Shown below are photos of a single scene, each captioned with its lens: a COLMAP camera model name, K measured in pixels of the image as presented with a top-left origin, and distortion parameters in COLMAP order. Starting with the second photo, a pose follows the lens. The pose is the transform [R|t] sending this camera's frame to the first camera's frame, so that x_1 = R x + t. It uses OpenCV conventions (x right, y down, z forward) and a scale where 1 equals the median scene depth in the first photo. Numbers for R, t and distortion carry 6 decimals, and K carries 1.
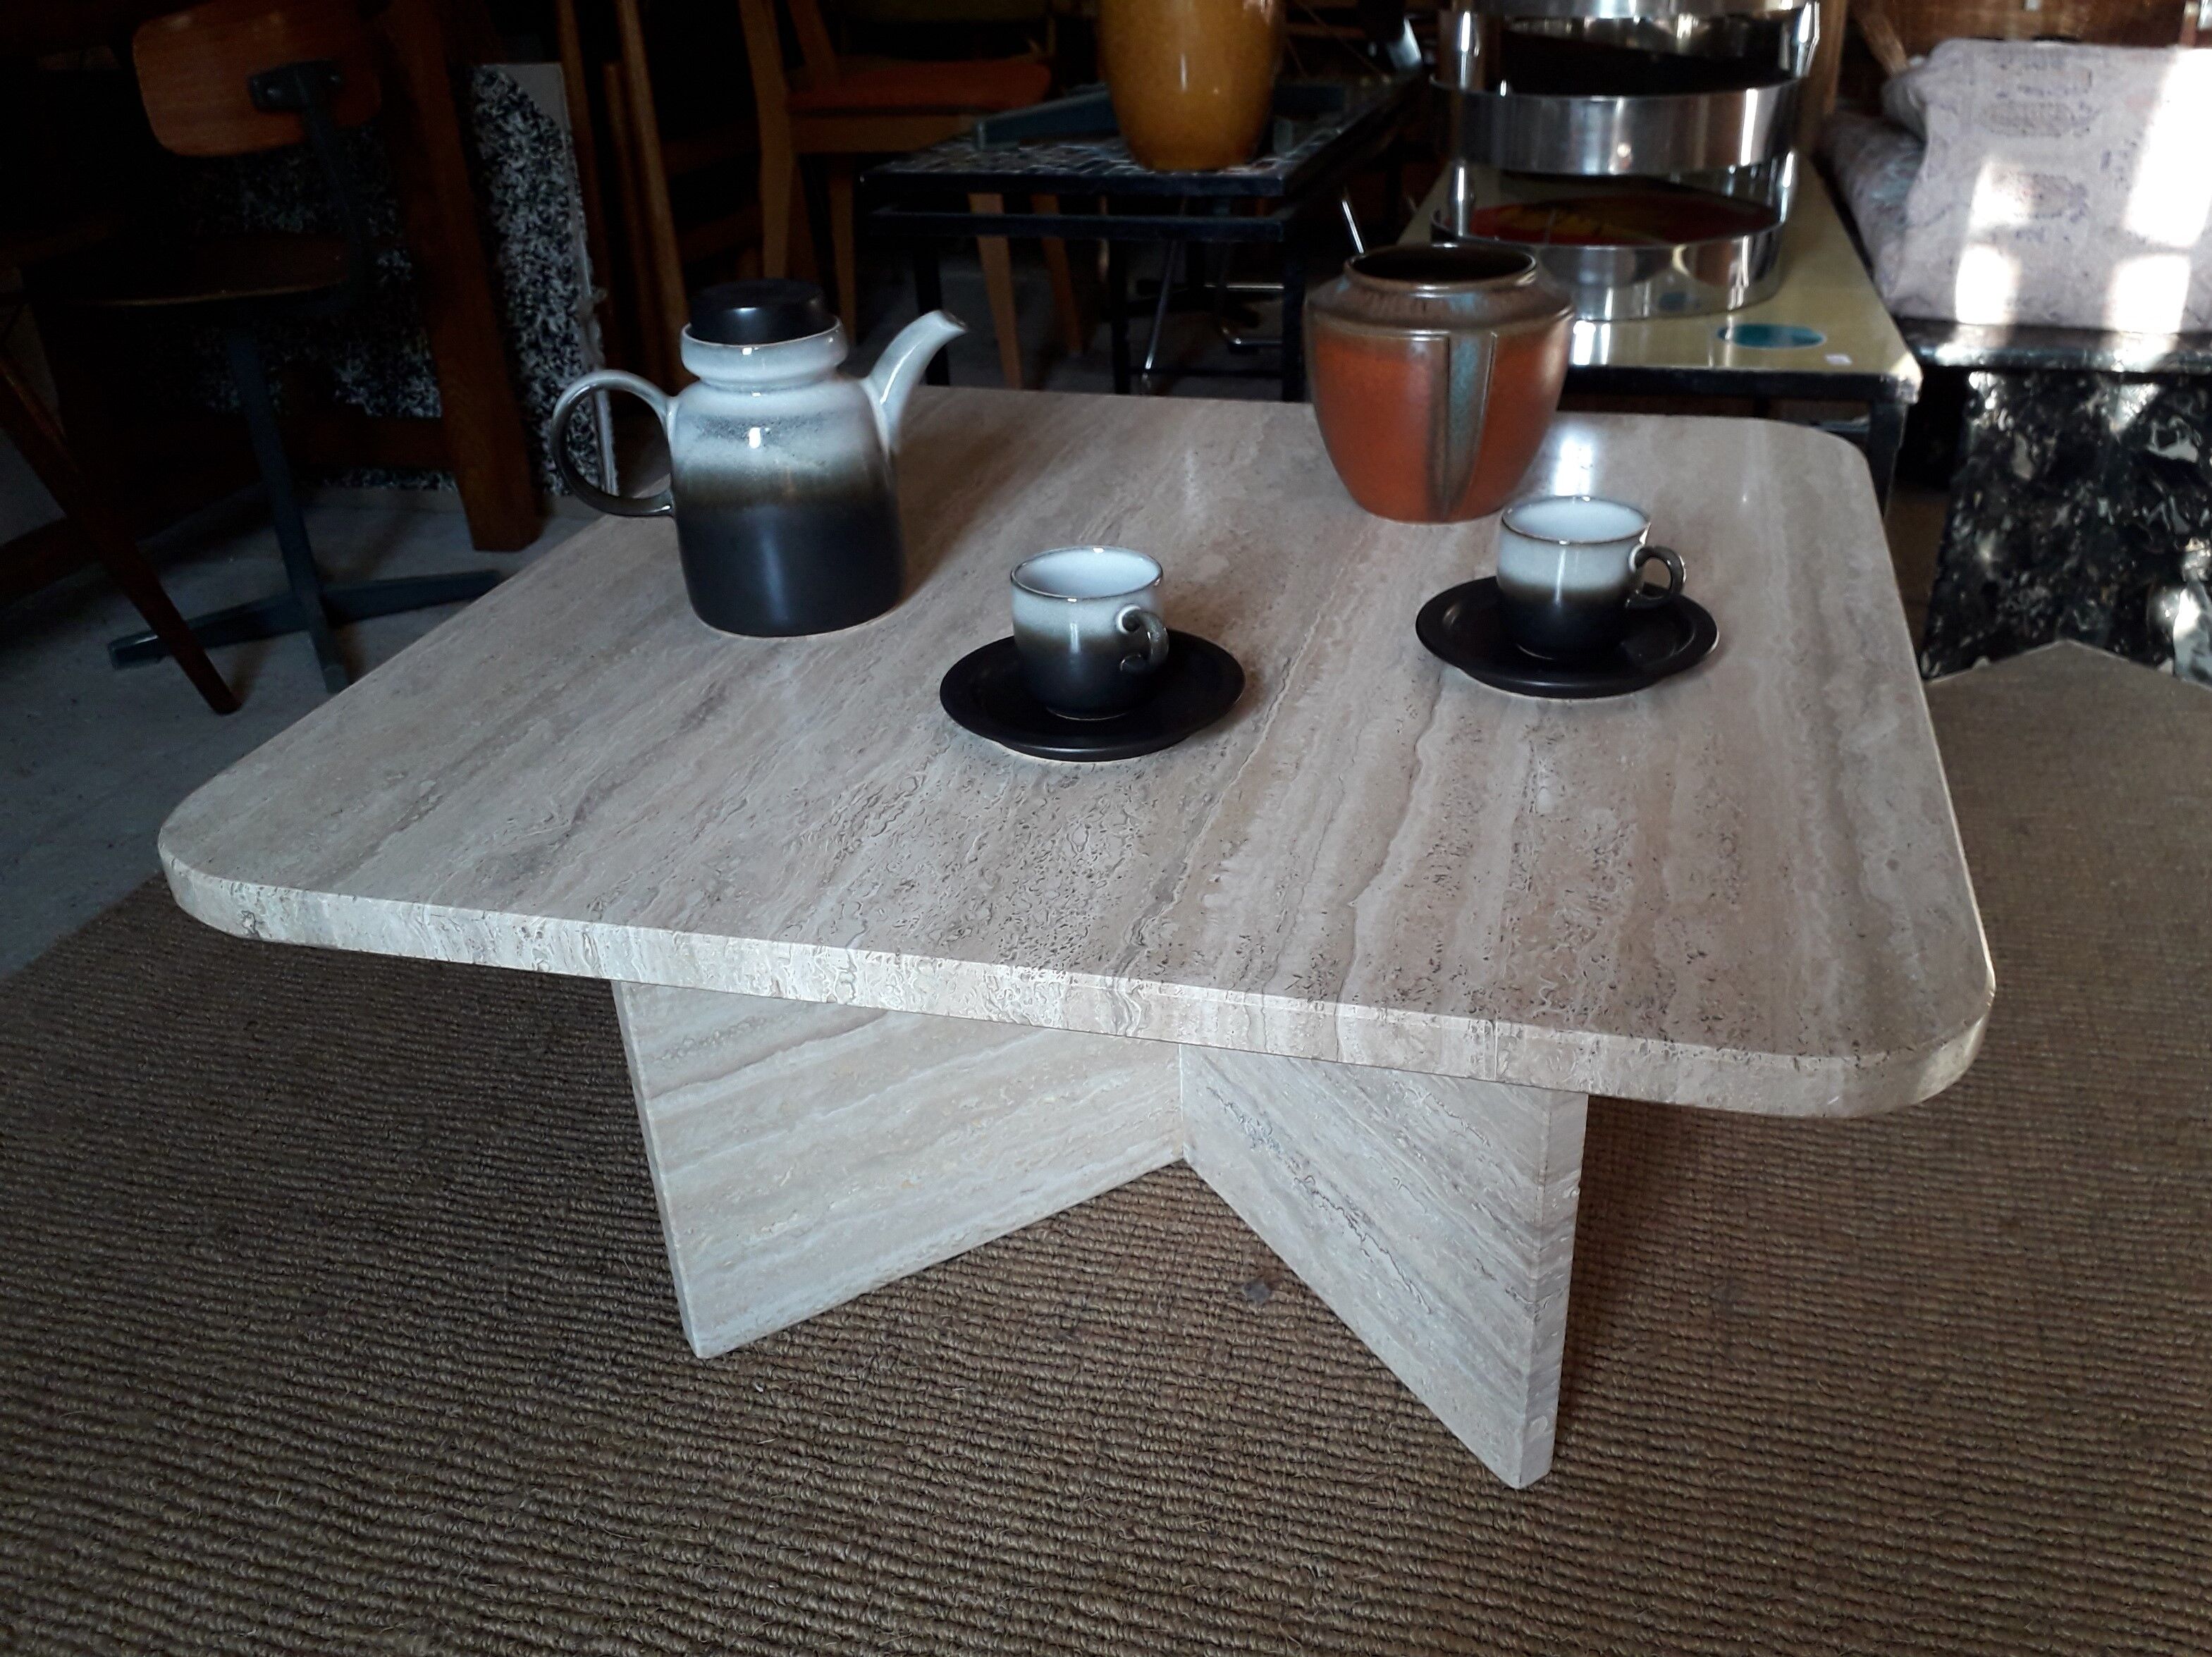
lens RADIAL K [[1876.4, 0, 1171.5], [0, 1876.4, 833.7], [0, 0, 1]] dist [0.085956, -0.186944]
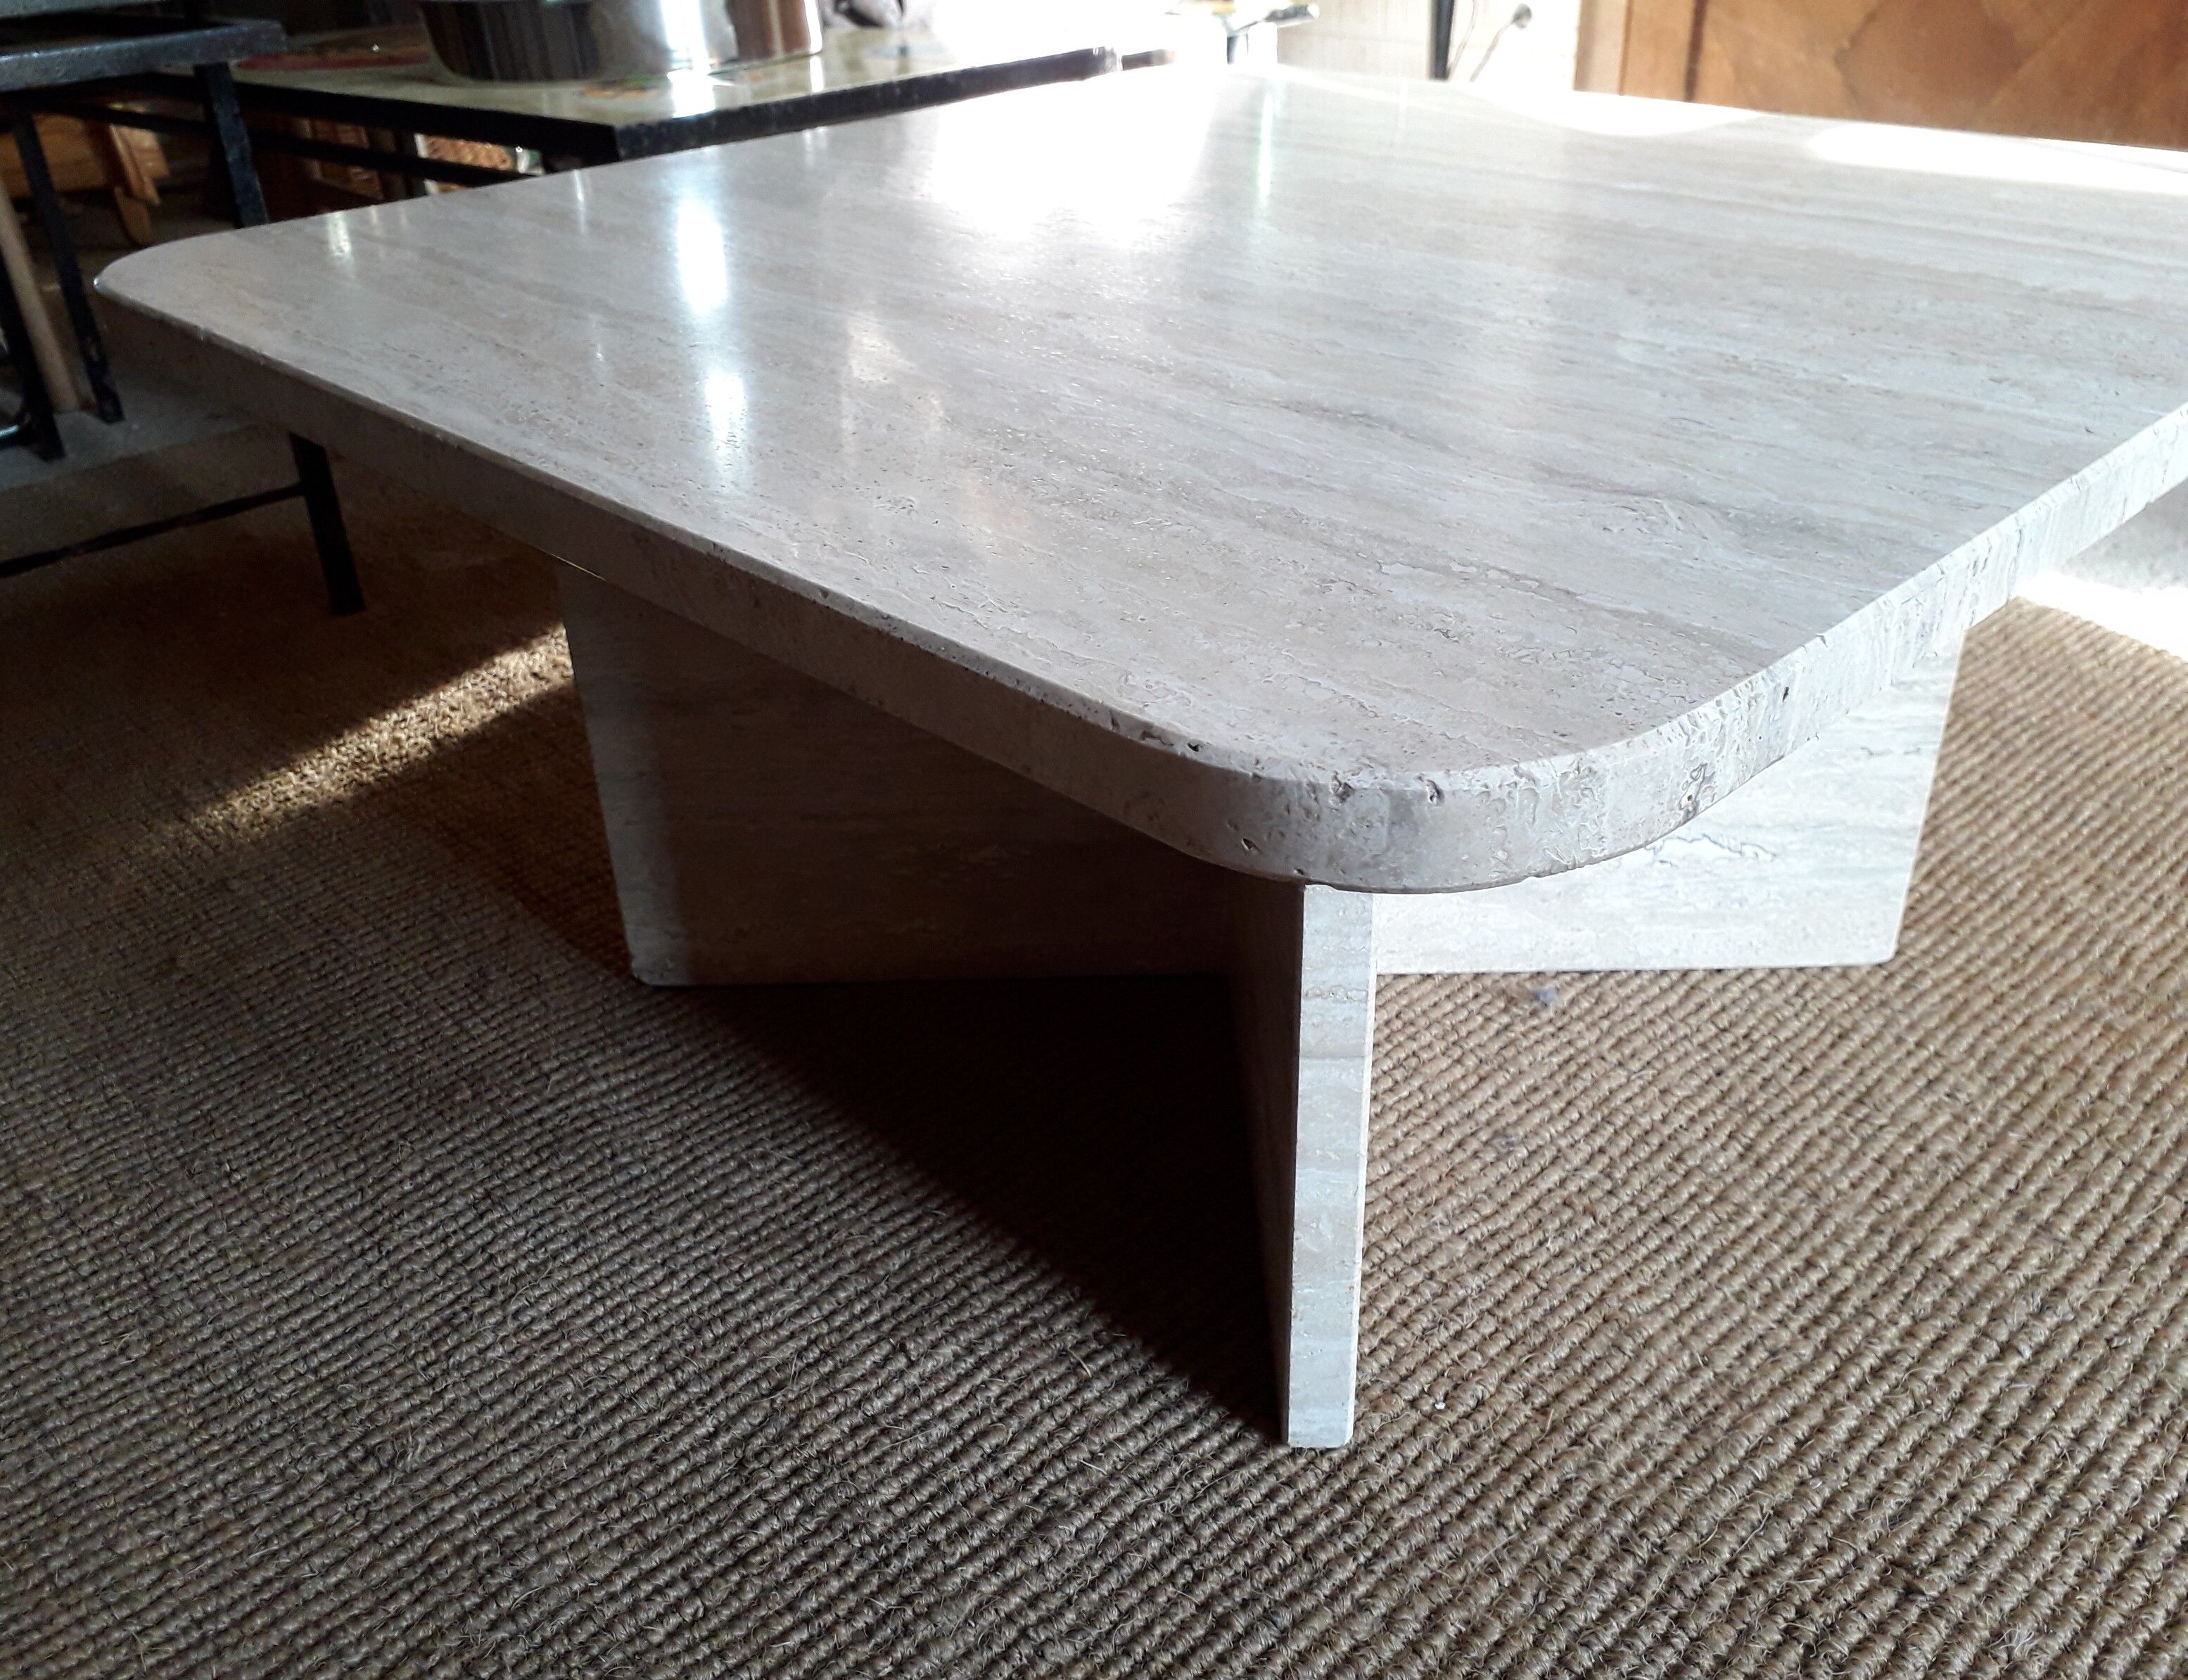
lens RADIAL K [[1851.1, 0, 1064.6], [0, 1851.1, 835.2], [0, 0, 1]] dist [0.131225, -0.306085]
pose [[0.536711, -0.407500, 0.738840, -0.681279], [0.425895, 0.886748, 0.179697, -0.074880], [-0.728392, 0.218223, 0.649480, 0.570554]]
